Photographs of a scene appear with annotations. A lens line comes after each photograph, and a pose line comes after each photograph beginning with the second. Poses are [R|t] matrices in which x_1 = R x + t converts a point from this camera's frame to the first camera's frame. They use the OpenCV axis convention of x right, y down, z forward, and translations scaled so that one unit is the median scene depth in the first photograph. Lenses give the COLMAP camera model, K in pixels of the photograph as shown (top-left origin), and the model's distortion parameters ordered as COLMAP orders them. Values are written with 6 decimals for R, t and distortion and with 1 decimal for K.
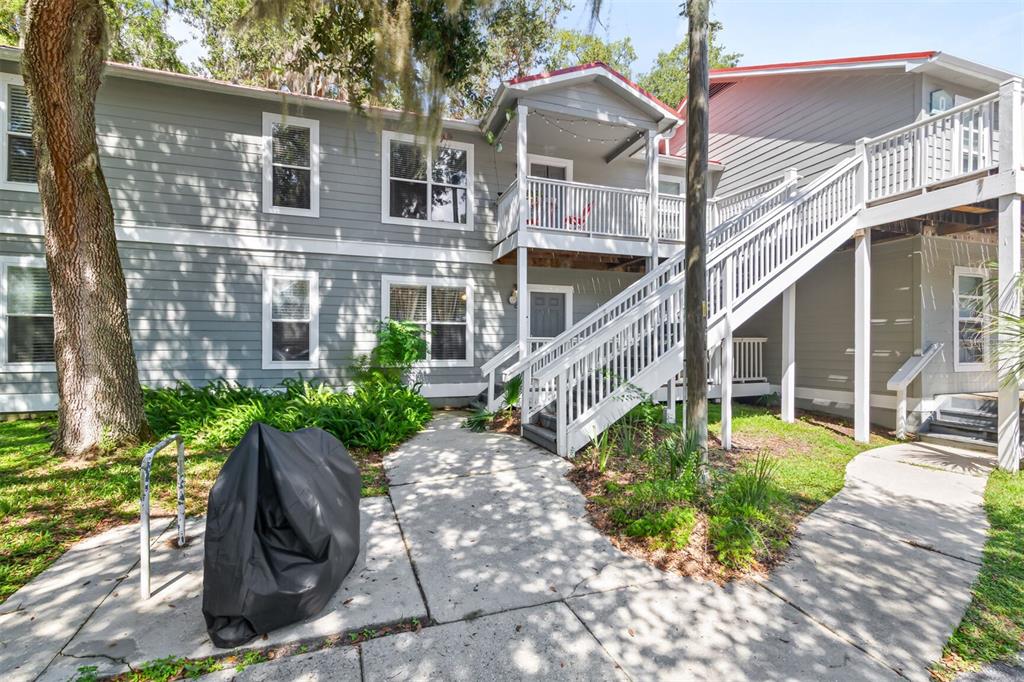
lens RADIAL K [[466.5, 0, 513.7], [0, 466.5, 344.0], [0, 0, 1]] dist [0.001652, 0.000579]
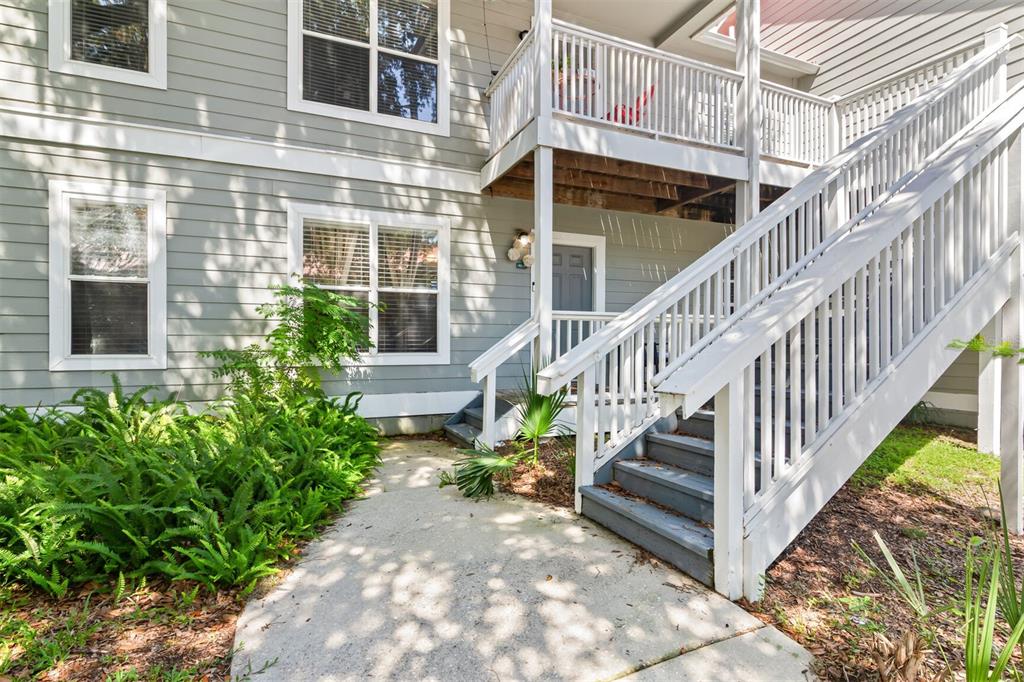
lens RADIAL K [[516.9, 0, 514.1], [0, 516.9, 345.4], [0, 0, 1]] dist [-0.000834, -0.000485]
pose [[0.996945, -0.002074, 0.078074, -0.062012], [0.001584, 0.999979, 0.006335, 0.022685], [-0.078085, -0.006192, 0.996927, 0.368739]]
